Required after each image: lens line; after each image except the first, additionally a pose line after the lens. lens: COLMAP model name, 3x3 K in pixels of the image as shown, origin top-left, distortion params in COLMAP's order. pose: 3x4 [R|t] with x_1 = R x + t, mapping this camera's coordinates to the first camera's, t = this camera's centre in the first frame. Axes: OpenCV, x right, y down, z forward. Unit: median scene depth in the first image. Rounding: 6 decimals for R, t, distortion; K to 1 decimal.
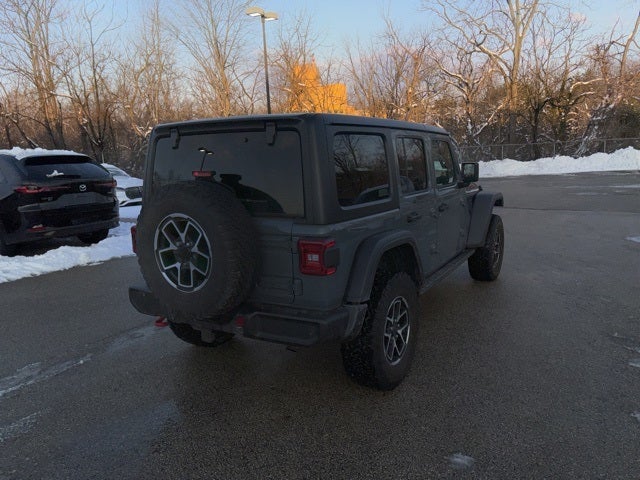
lens RADIAL K [[486.8, 0, 320.6], [0, 486.8, 246.4], [0, 0, 1]] dist [0.052256, -0.048706]
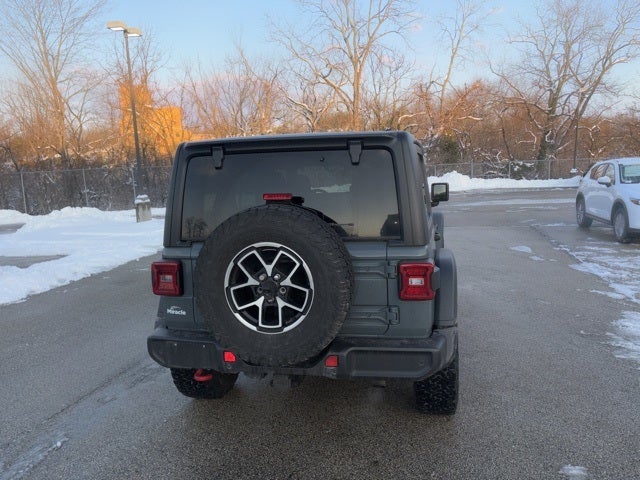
lens RADIAL K [[491.8, 0, 317.8], [0, 491.8, 232.9], [0, 0, 1]] dist [0.063725, -0.077404]
pose [[0.944431, -0.044048, 0.325744, -0.455850], [0.069105, 0.995440, -0.065751, -0.019000], [-0.321362, 0.084608, 0.943169, 0.142047]]
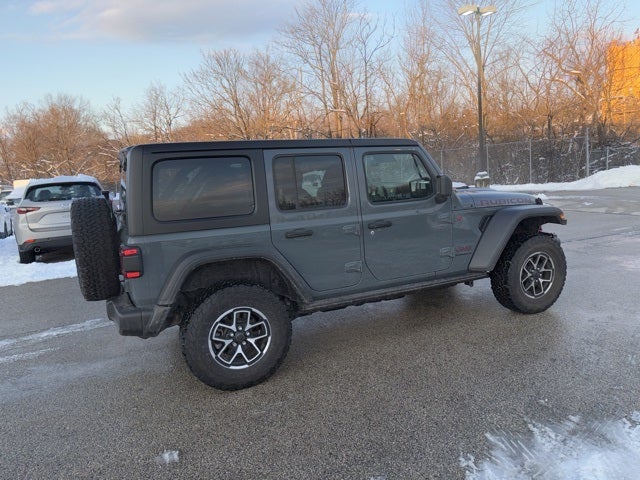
lens RADIAL K [[491.8, 0, 317.8], [0, 491.8, 232.9], [0, 0, 1]] dist [0.063725, -0.077404]
pose [[0.816795, 0.056897, -0.574115, 0.977266], [-0.071417, 0.997443, -0.002755, -0.073511], [0.572490, 0.043252, 0.818770, 0.210060]]
